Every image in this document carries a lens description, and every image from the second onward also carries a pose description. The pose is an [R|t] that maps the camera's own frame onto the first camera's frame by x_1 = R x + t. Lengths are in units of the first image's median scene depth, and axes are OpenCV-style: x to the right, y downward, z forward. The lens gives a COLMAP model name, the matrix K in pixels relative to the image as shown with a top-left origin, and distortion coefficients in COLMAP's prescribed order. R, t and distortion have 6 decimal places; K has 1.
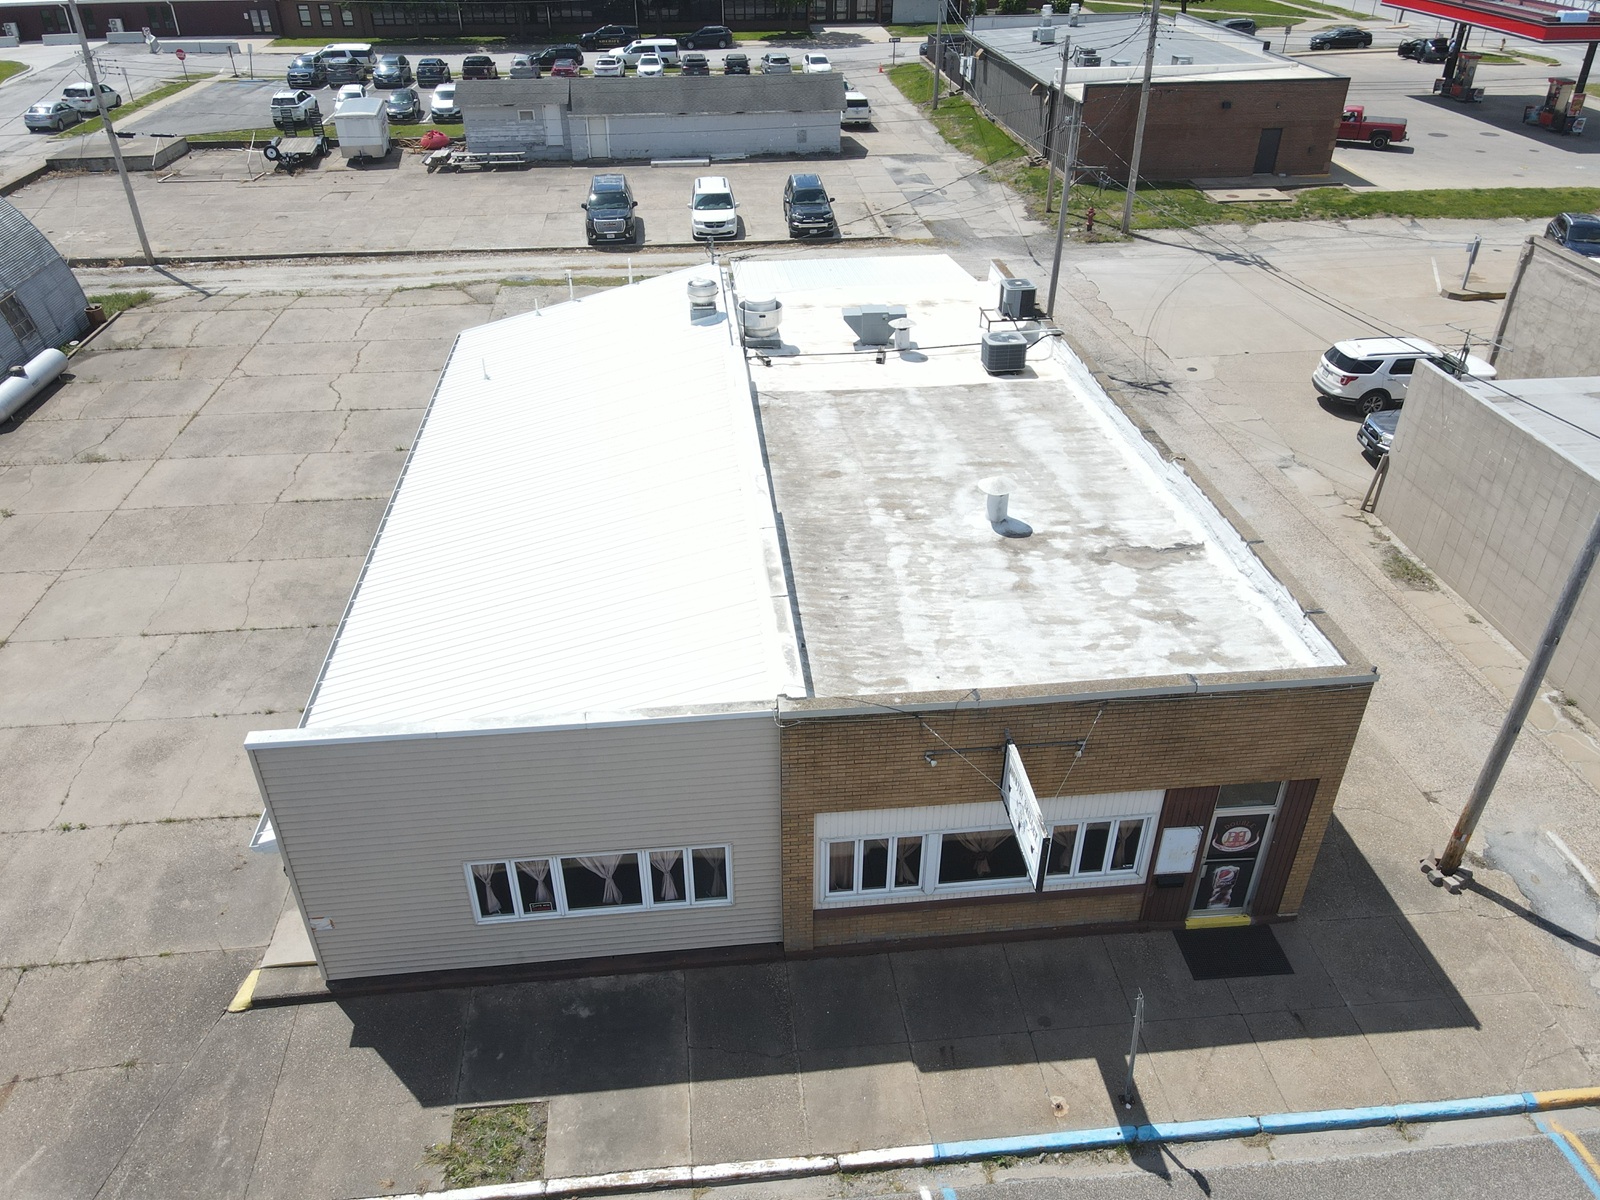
lens RADIAL K [[1152.4, 0, 797.4], [0, 1152.4, 603.0], [0, 0, 1]] dist [0.017408, -0.000530]
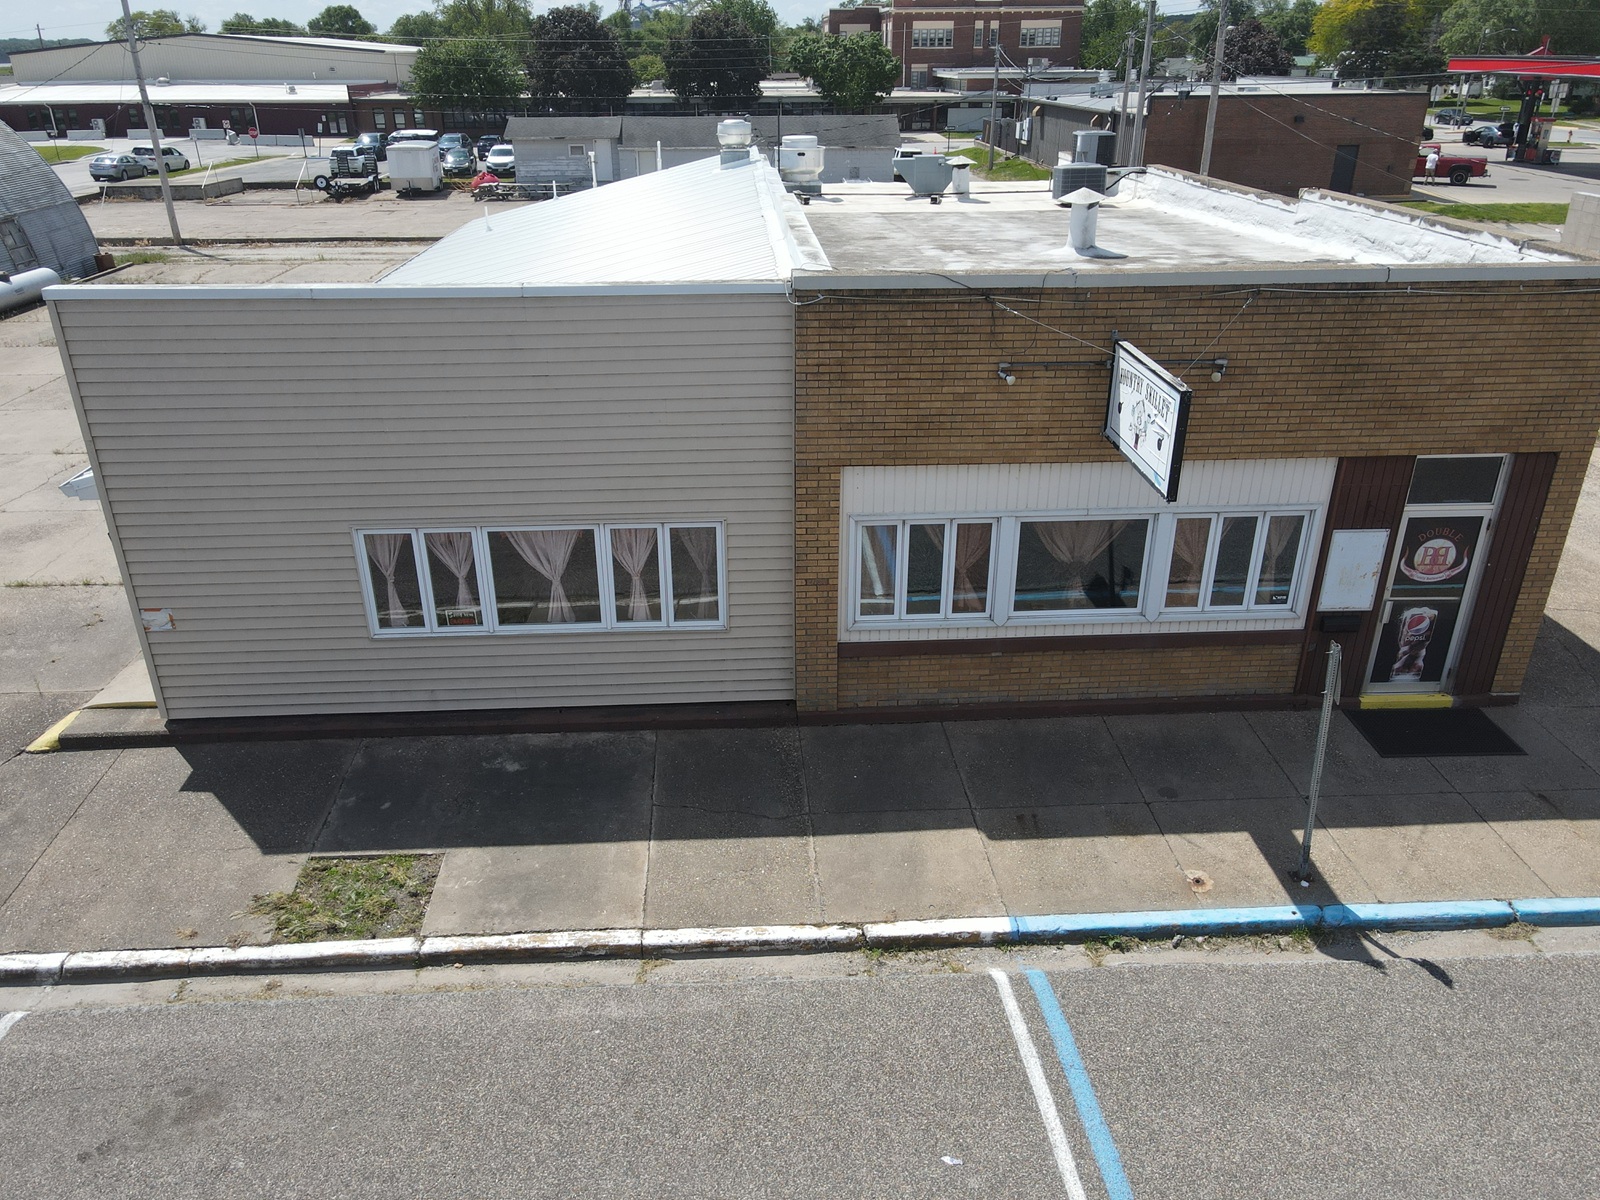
lens RADIAL K [[1152.4, 0, 798.3], [0, 1152.4, 607.7], [0, 0, 1]] dist [0.017408, -0.000530]
pose [[0.998904, 0.020522, -0.042064, 0.019724], [-0.025822, 0.991231, -0.129590, 0.352002], [0.039035, 0.130535, 0.990675, 0.295247]]
